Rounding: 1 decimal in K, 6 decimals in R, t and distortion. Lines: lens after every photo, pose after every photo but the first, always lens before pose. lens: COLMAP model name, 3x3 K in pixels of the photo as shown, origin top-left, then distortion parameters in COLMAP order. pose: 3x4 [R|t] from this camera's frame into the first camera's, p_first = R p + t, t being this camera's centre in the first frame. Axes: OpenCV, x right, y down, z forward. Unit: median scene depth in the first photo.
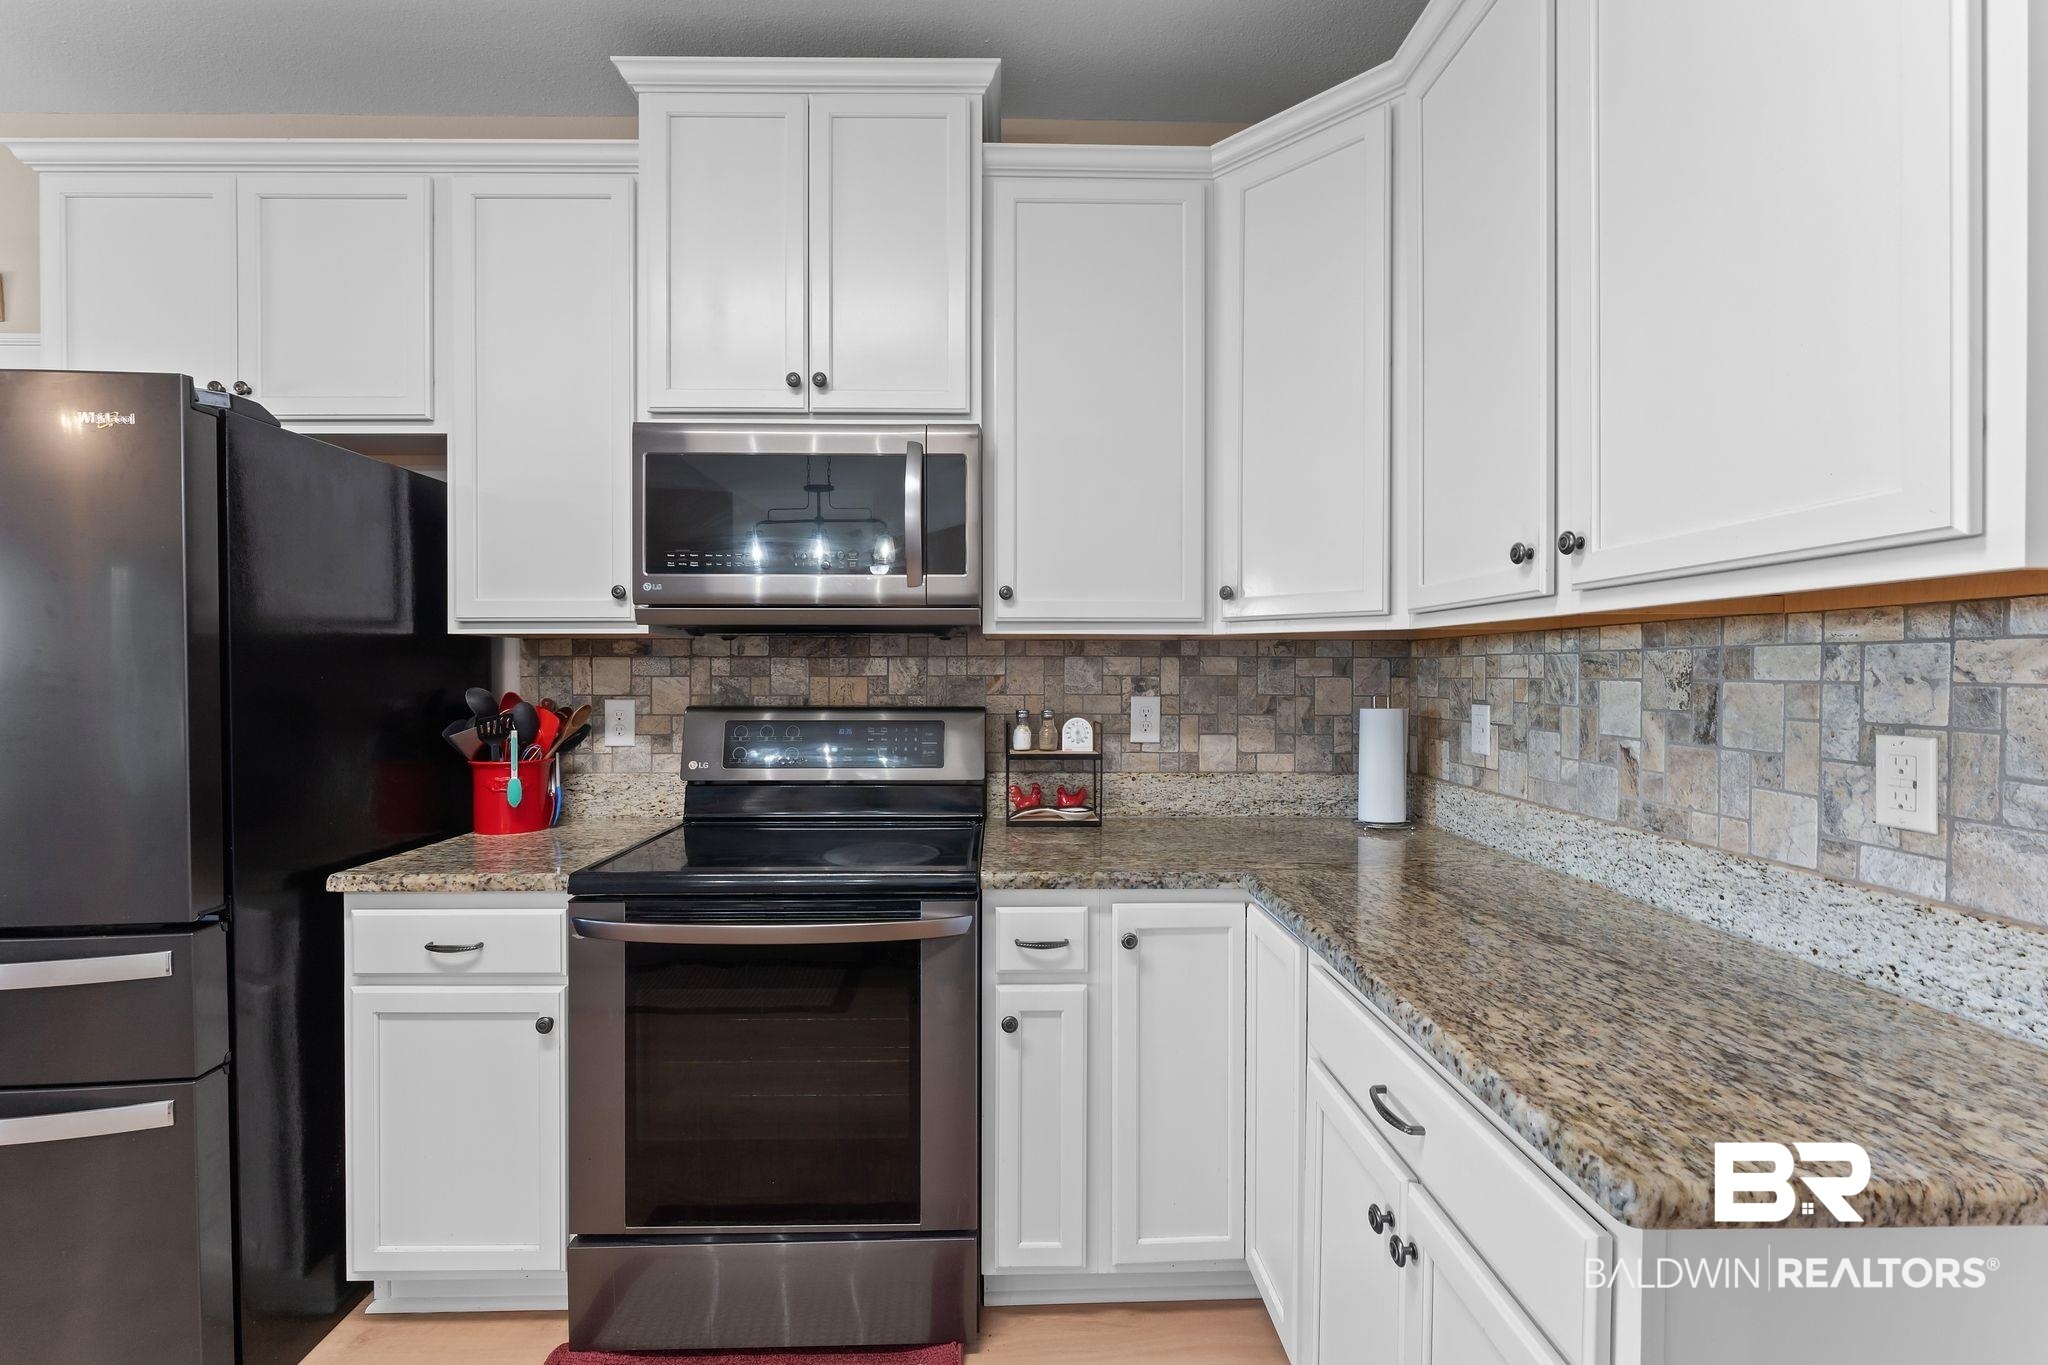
lens RADIAL K [[835.7, 0, 1016.0], [0, 835.7, 677.6], [0, 0, 1]] dist [0.001679, 0.000079]
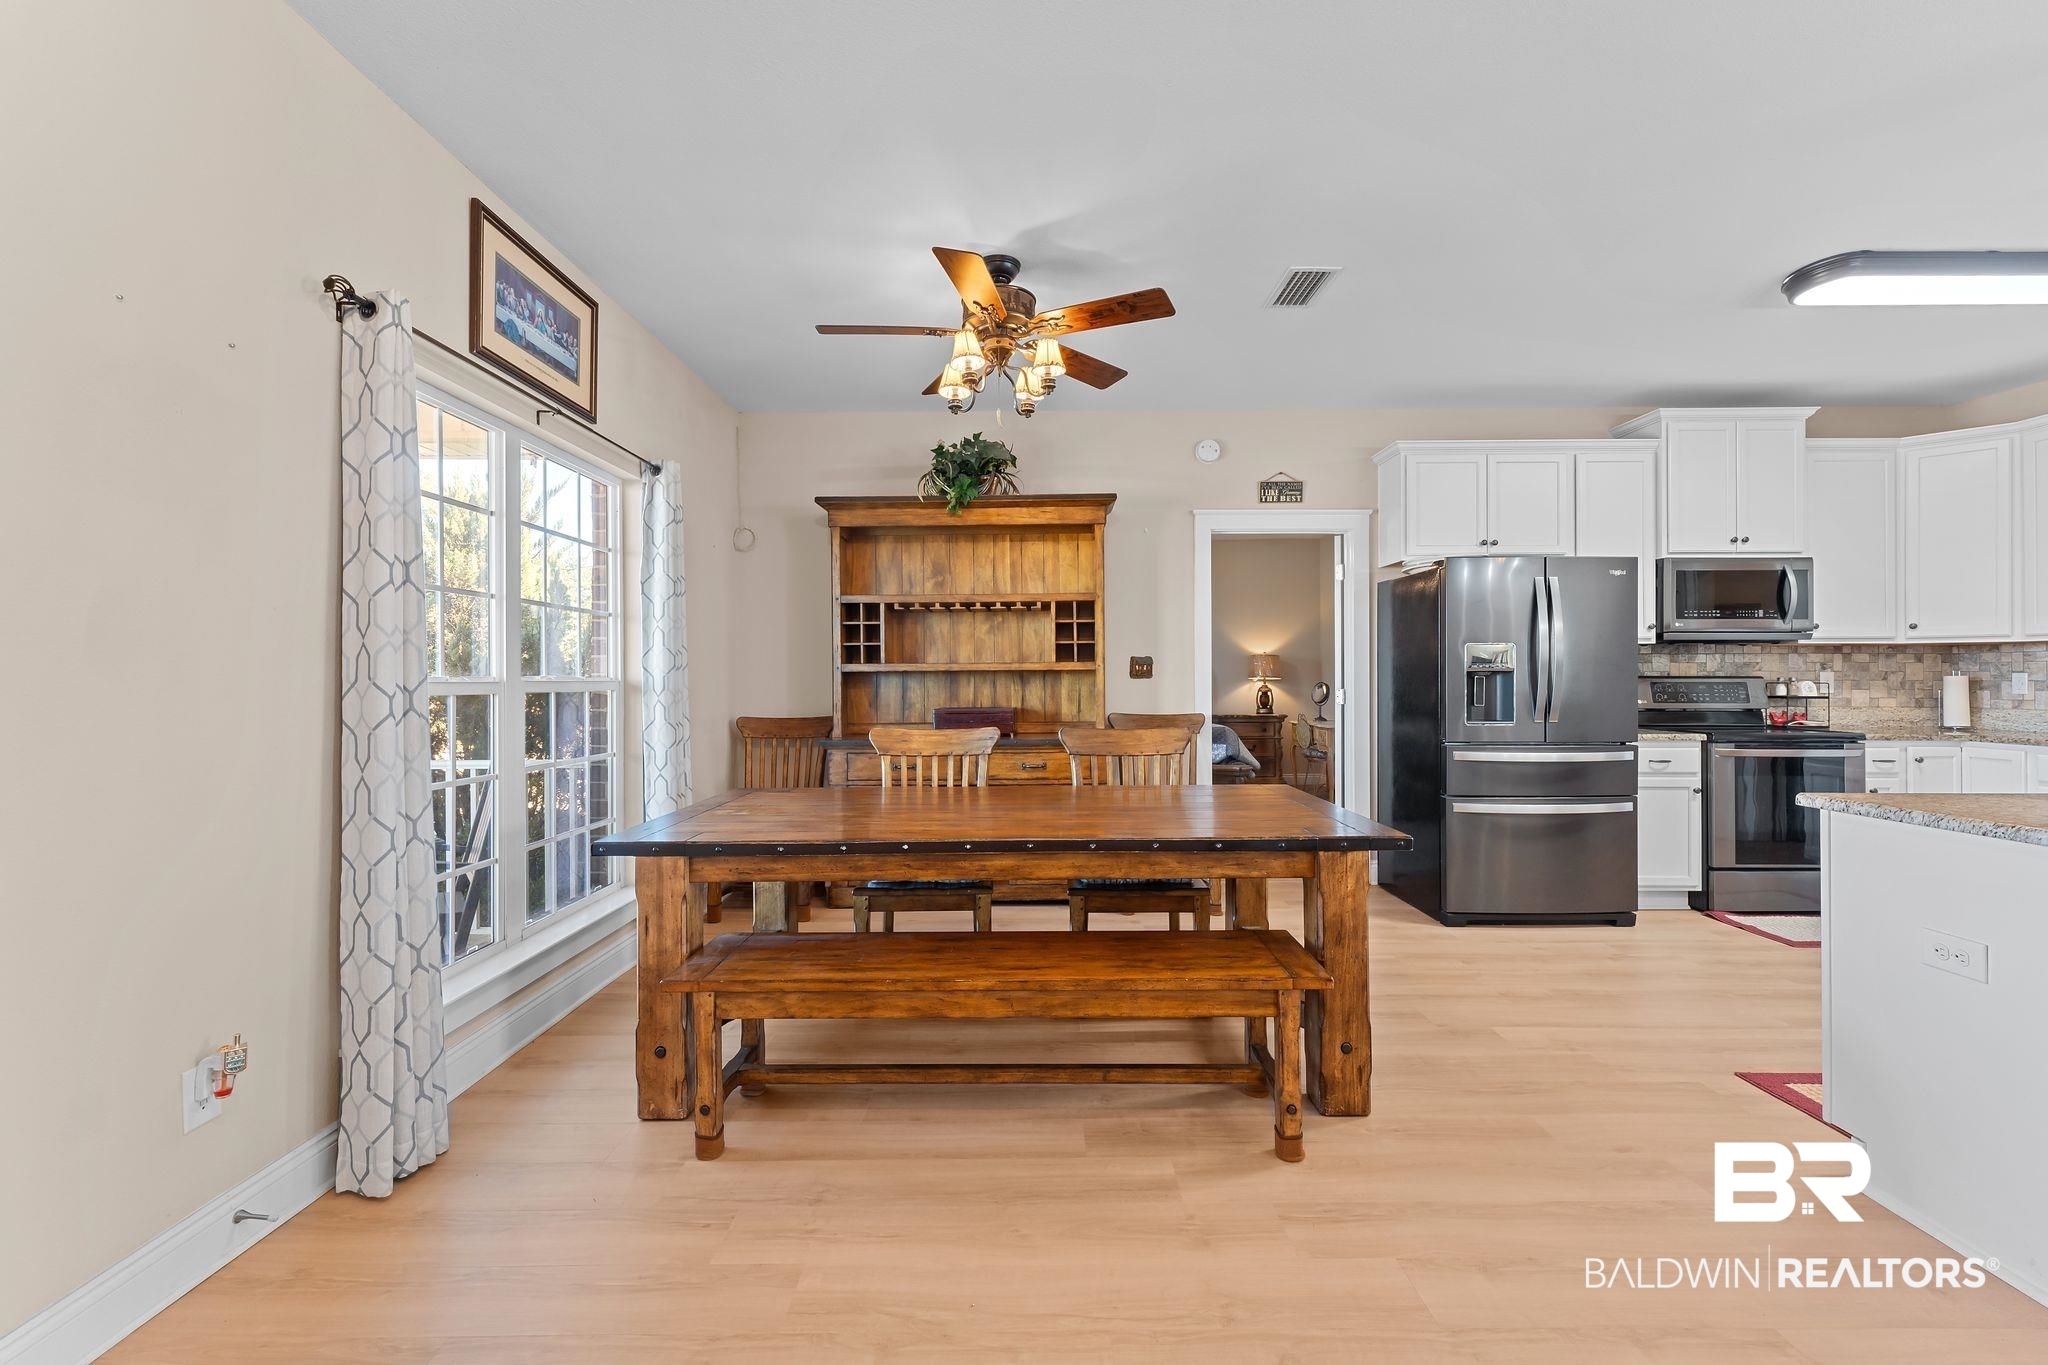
lens RADIAL K [[835.7, 0, 1032.7], [0, 835.7, 675.0], [0, 0, 1]] dist [0.001679, 0.000079]
pose [[0.999630, -0.001528, -0.027166, -2.224087], [0.001192, 0.999923, -0.012377, 0.066272], [0.027183, 0.012340, 0.999554, -1.476104]]
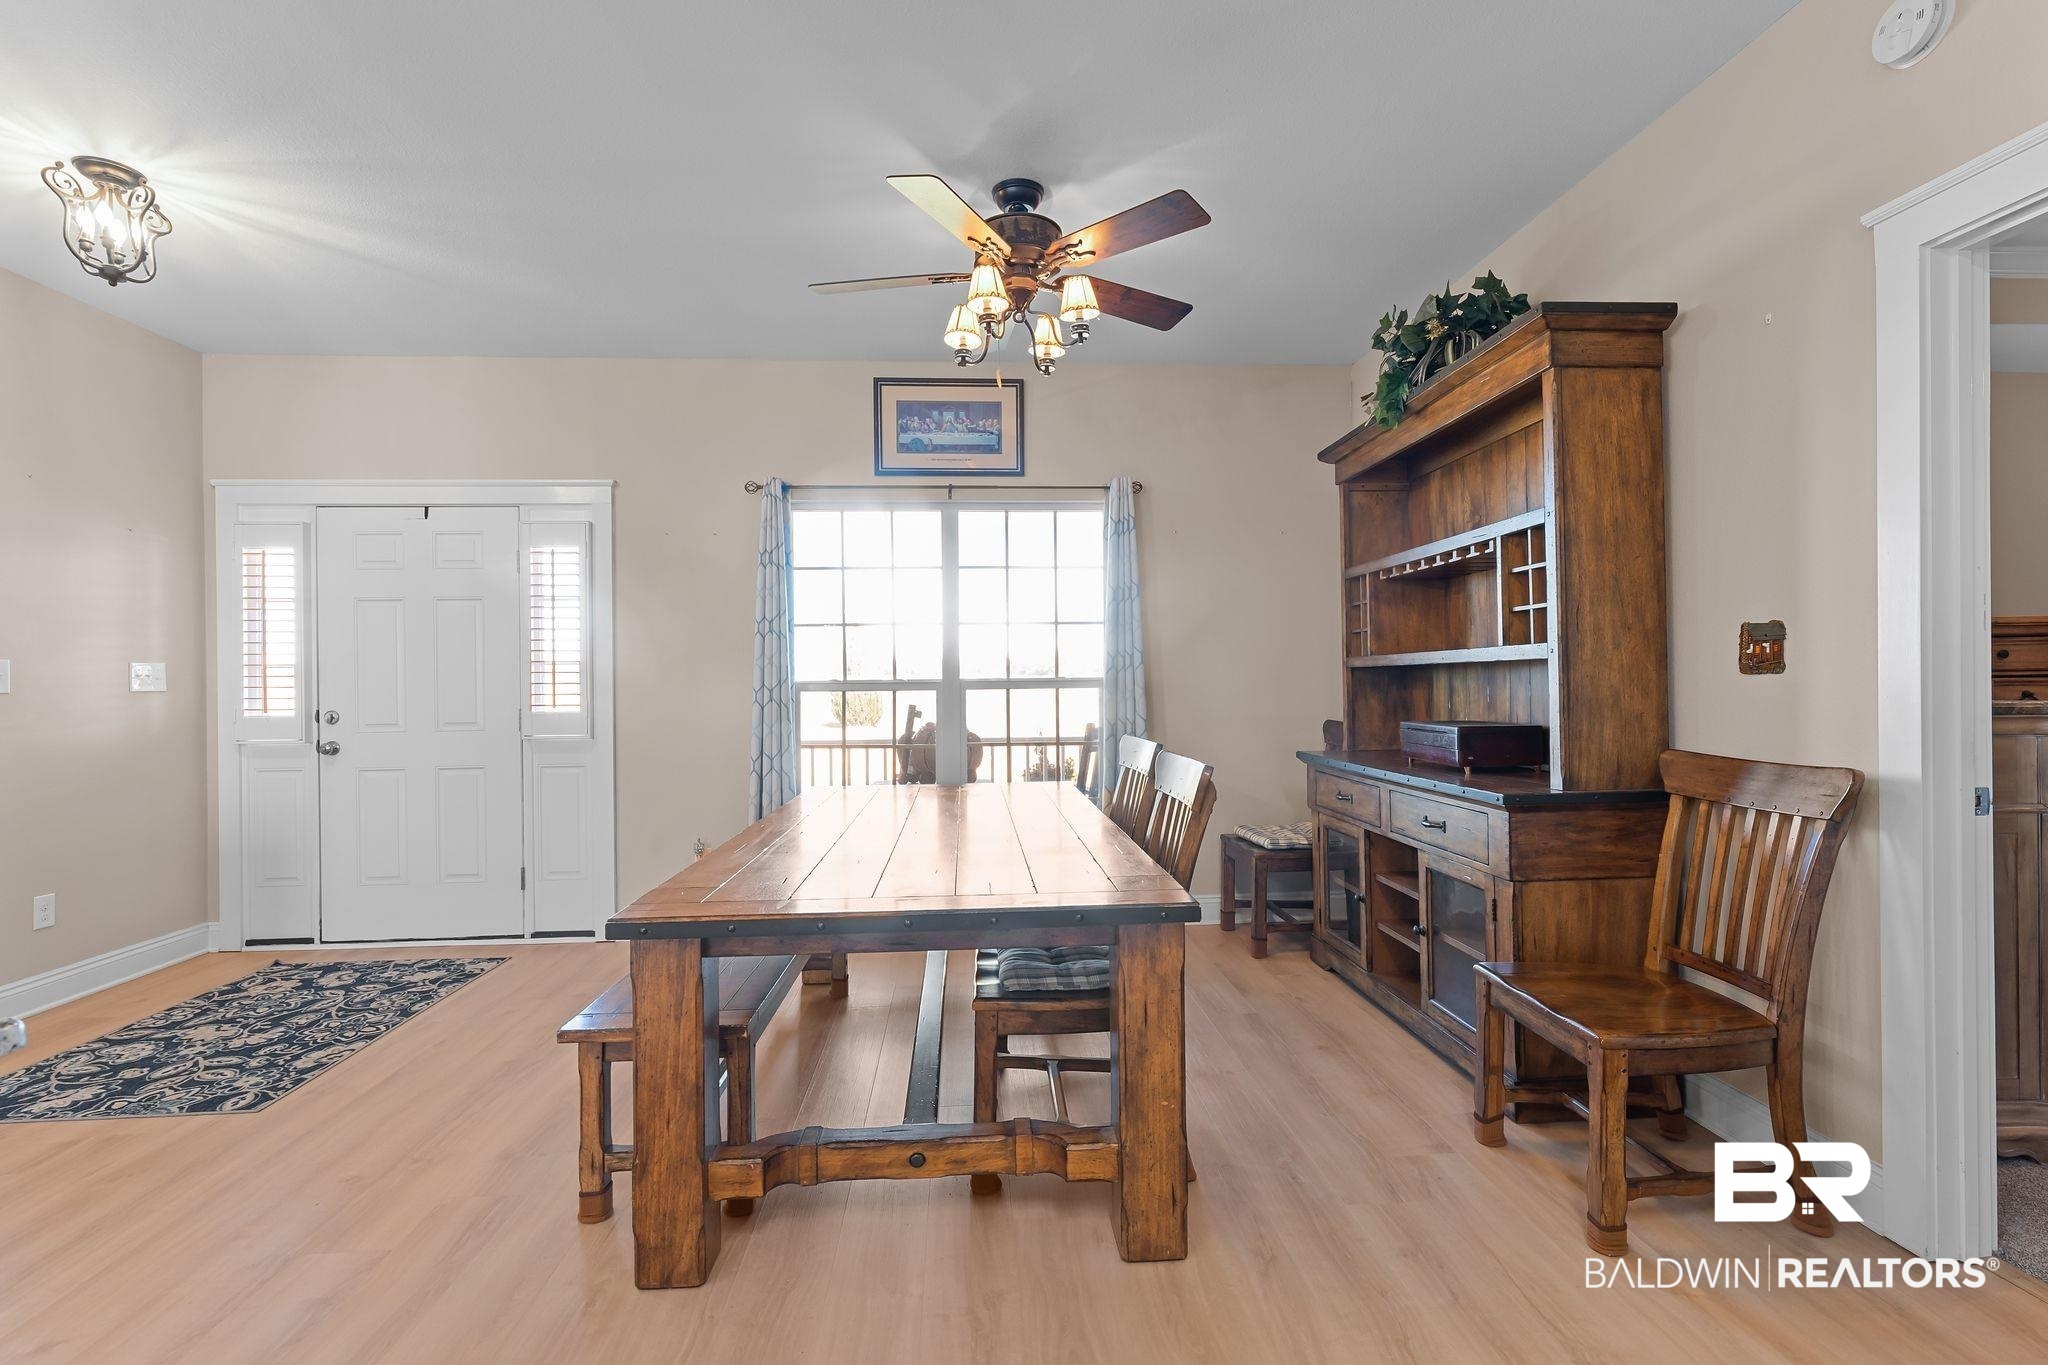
lens RADIAL K [[922.5, 0, 1007.7], [0, 922.5, 675.1], [0, 0, 1]] dist [0.000848, -0.000215]
pose [[0.039554, -0.004117, -0.999209, -0.742284], [0.001635, 0.999990, -0.004056, 0.048071], [0.999216, -0.001473, 0.039560, 0.146209]]
